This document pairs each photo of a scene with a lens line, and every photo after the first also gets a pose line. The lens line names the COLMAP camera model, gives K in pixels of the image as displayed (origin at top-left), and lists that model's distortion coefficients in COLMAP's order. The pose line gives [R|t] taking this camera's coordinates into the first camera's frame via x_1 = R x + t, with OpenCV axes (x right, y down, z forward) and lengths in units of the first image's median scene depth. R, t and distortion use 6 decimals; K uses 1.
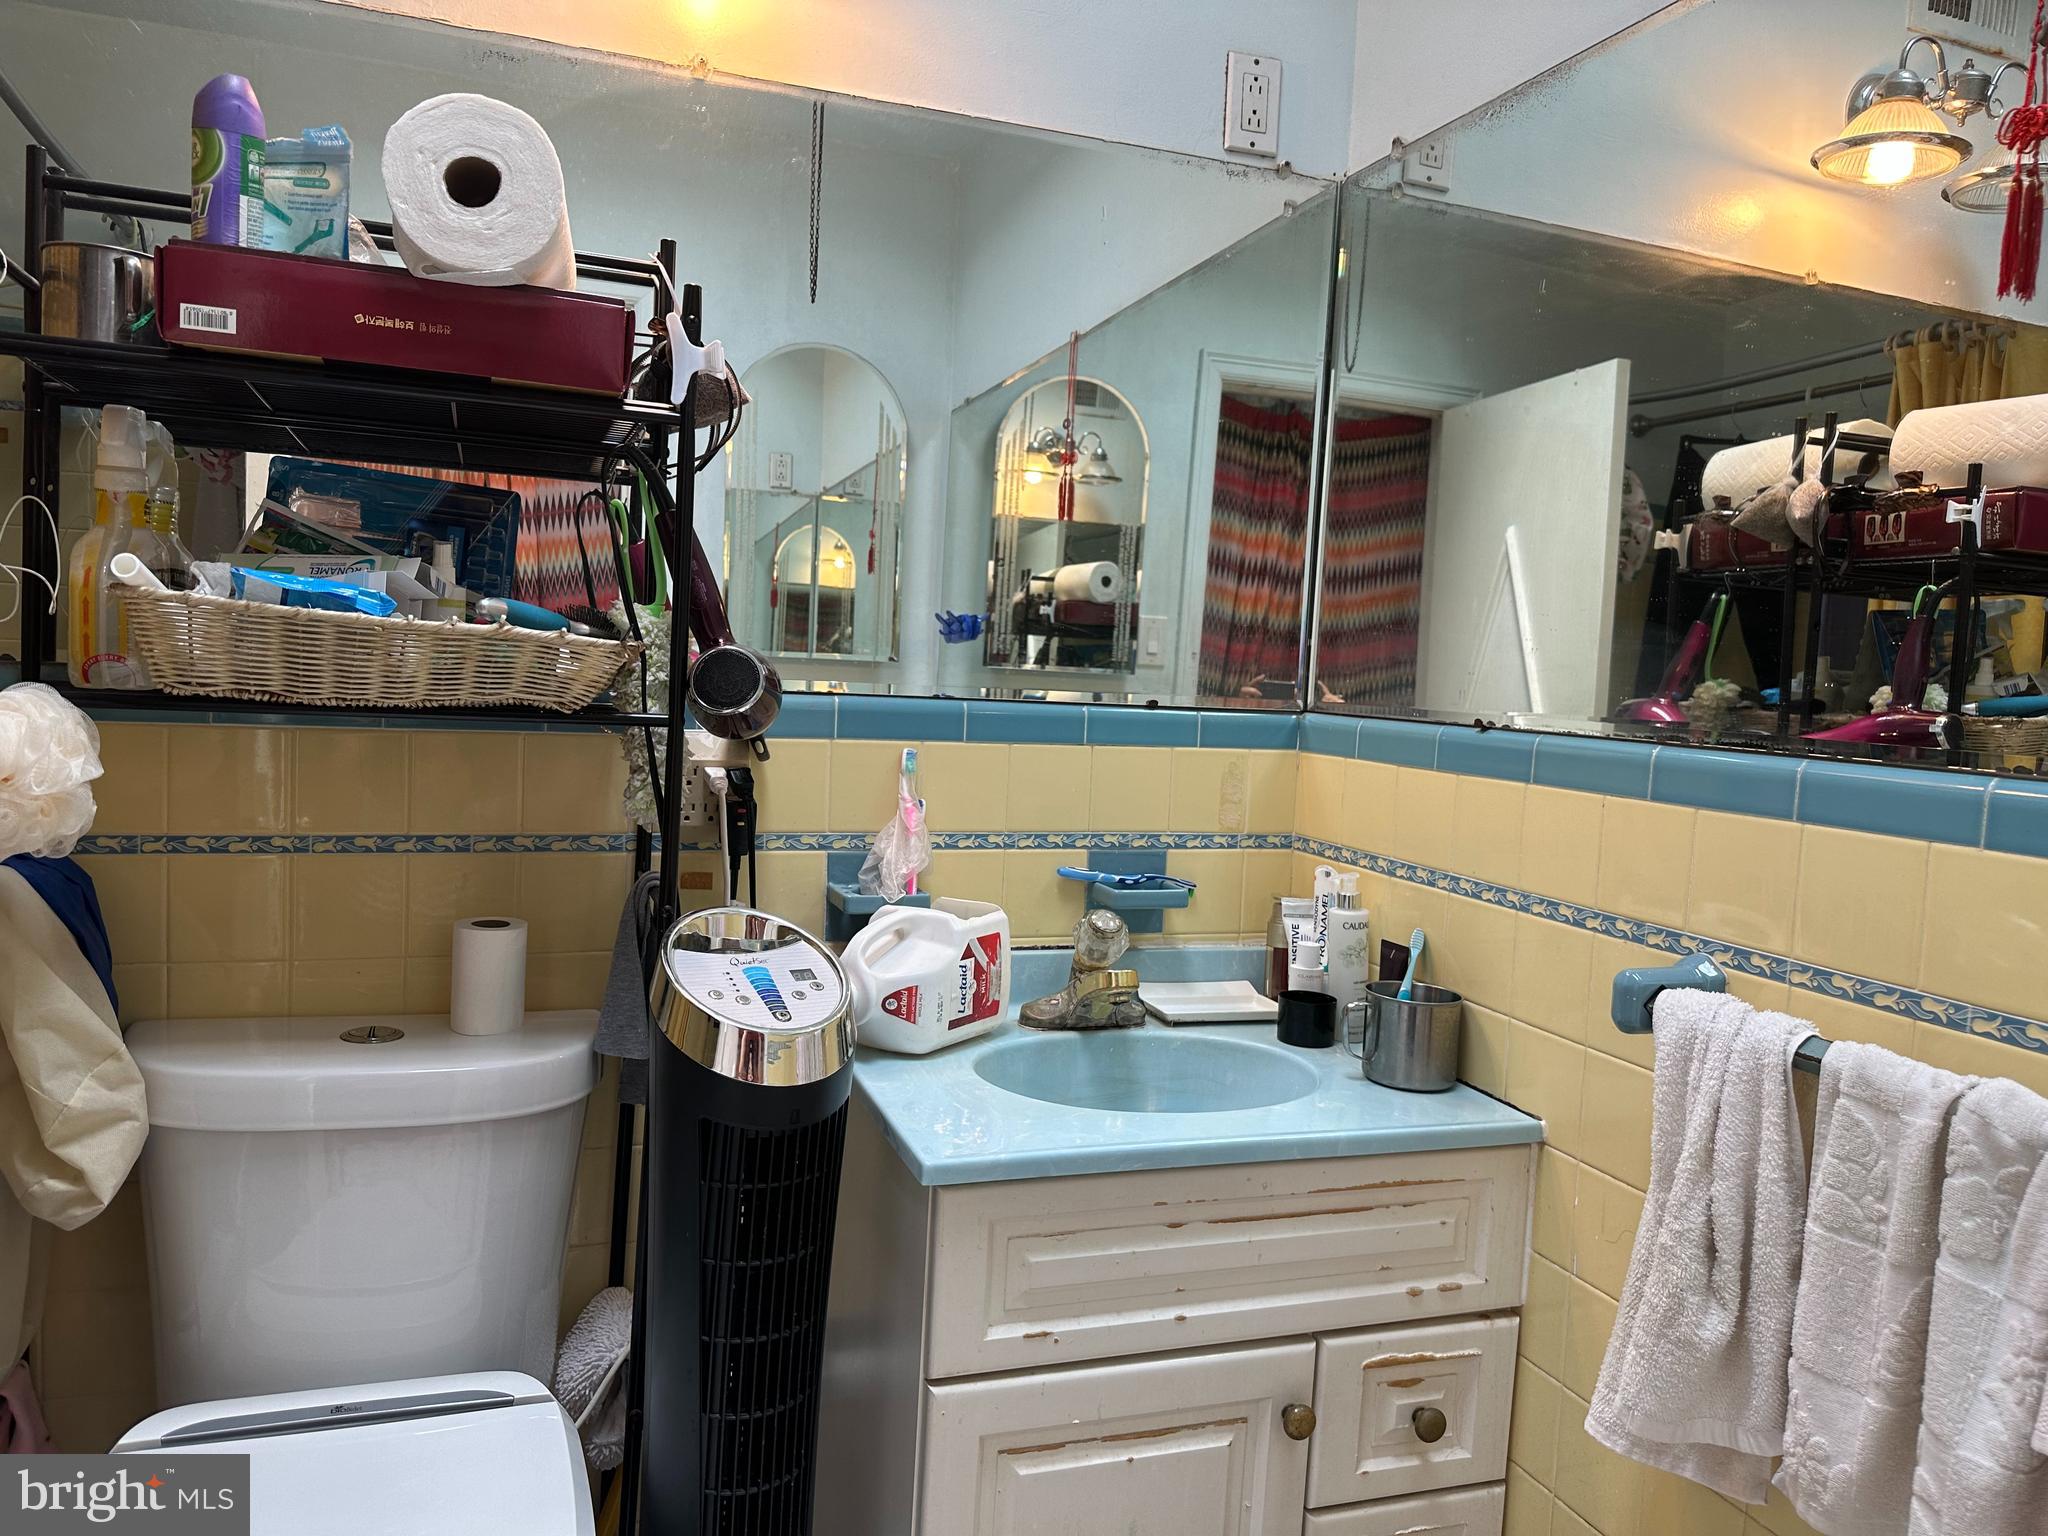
lens RADIAL K [[1438.1, 0, 1013.3], [0, 1438.1, 775.2], [0, 0, 1]] dist [0.119523, -0.173843]
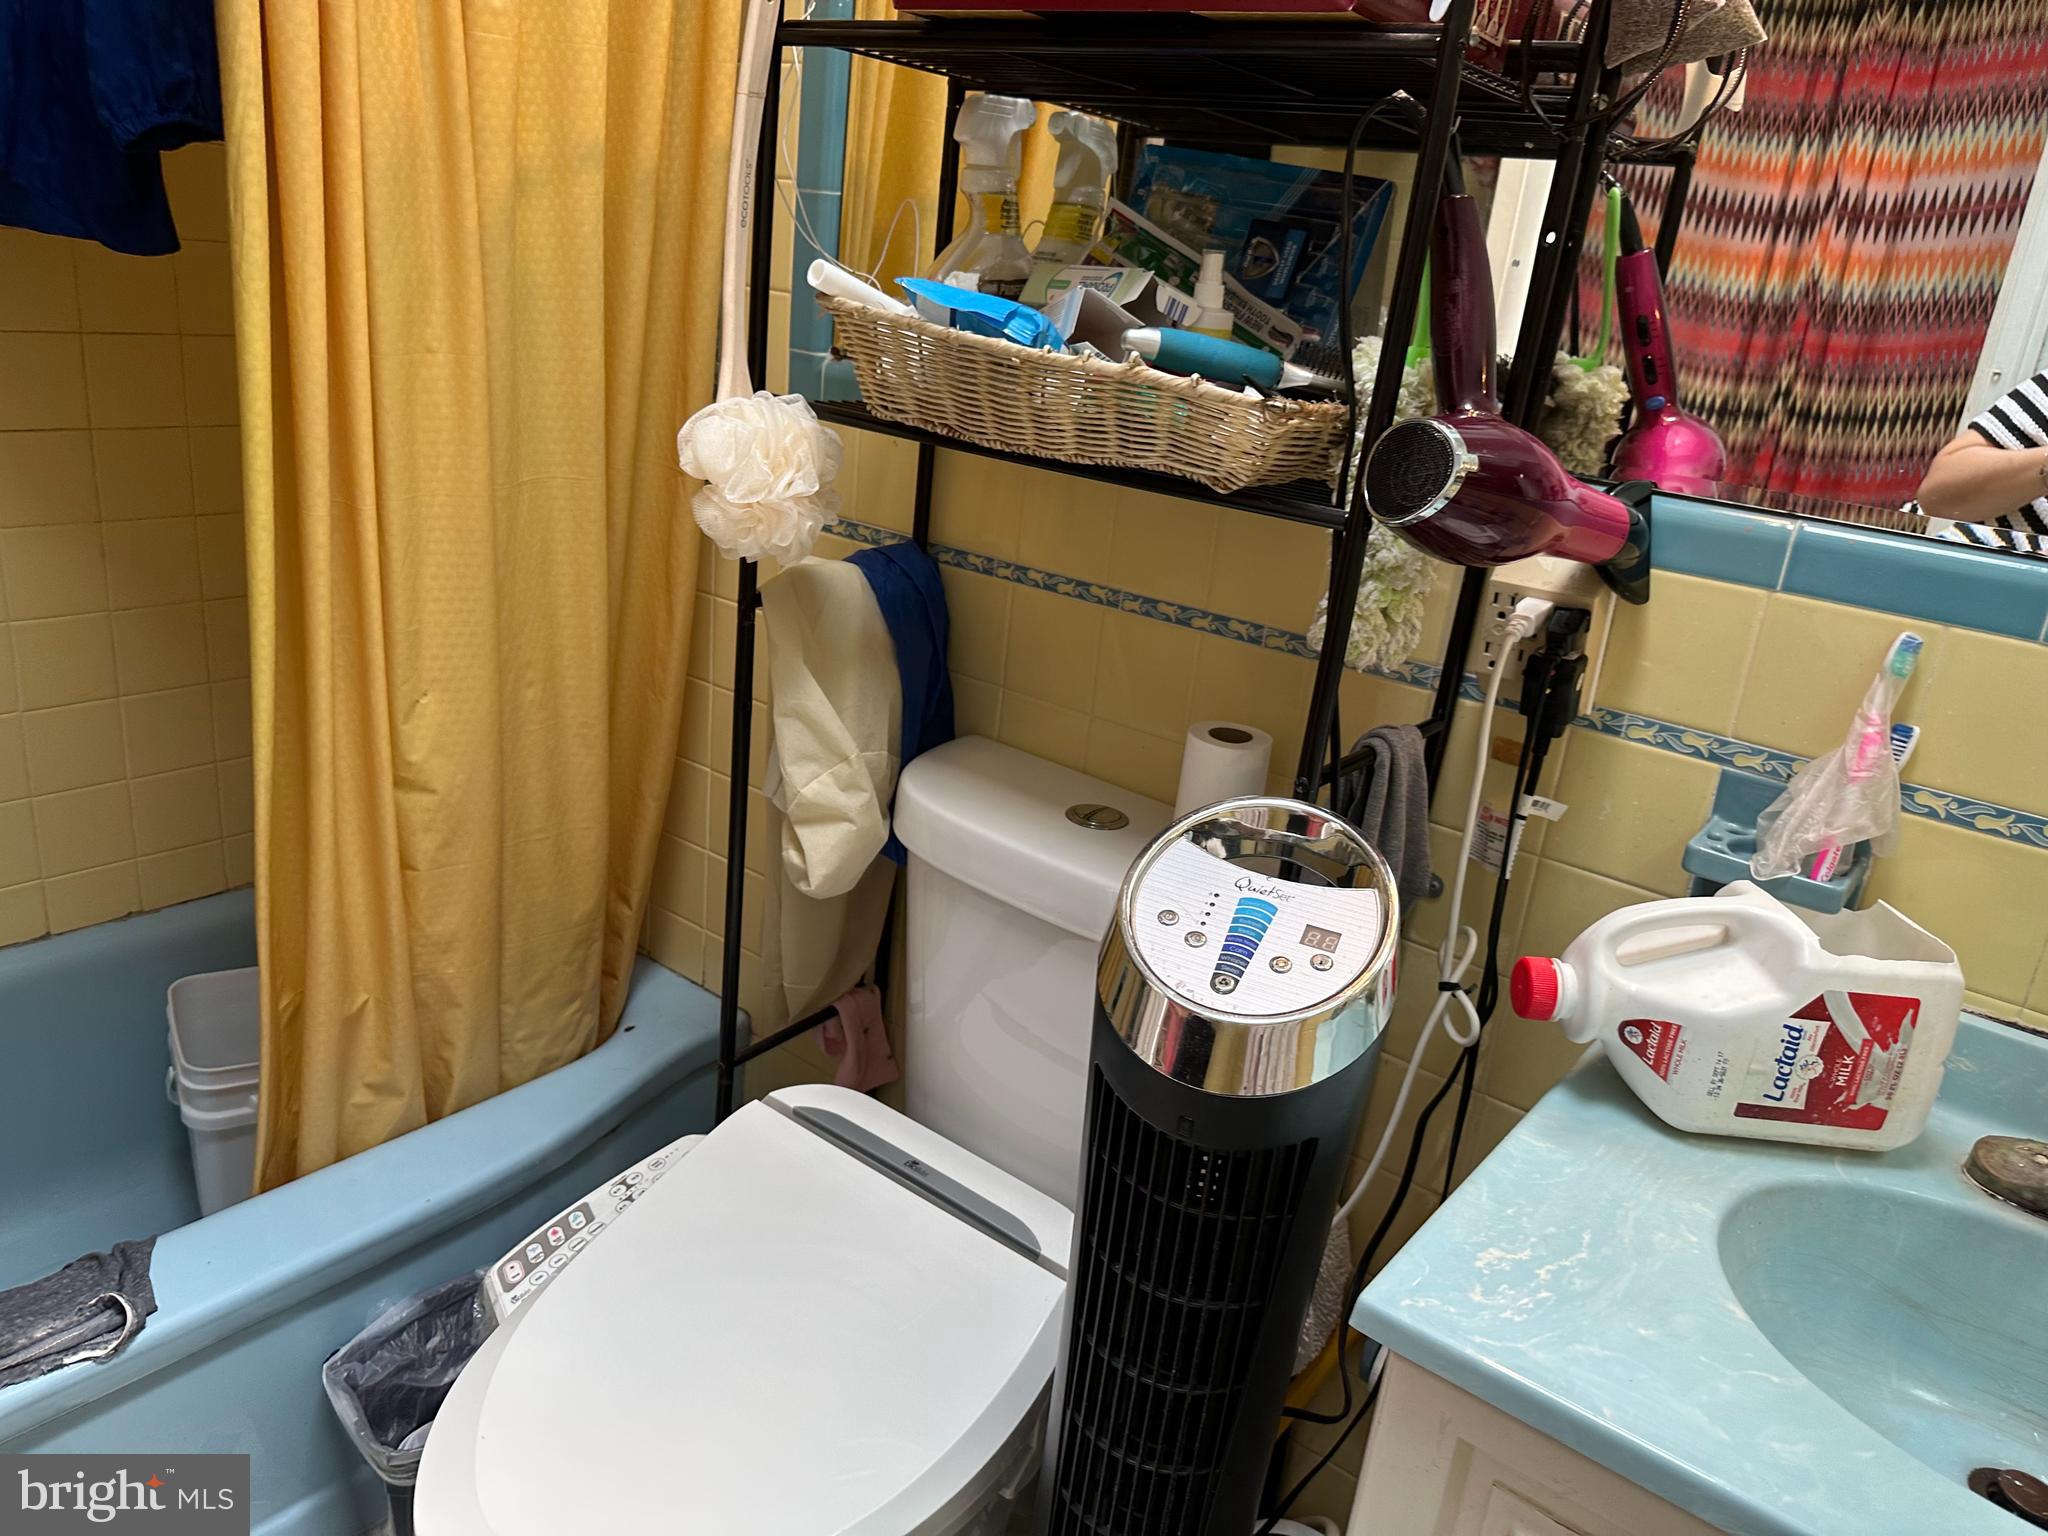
lens RADIAL K [[1438.1, 0, 1013.3], [0, 1438.1, 775.2], [0, 0, 1]] dist [0.119523, -0.173843]
pose [[0.539490, 0.291863, -0.789789, 0.231821], [-0.144577, 0.956180, 0.254594, -0.067916], [0.829487, -0.023166, 0.558046, 0.426459]]
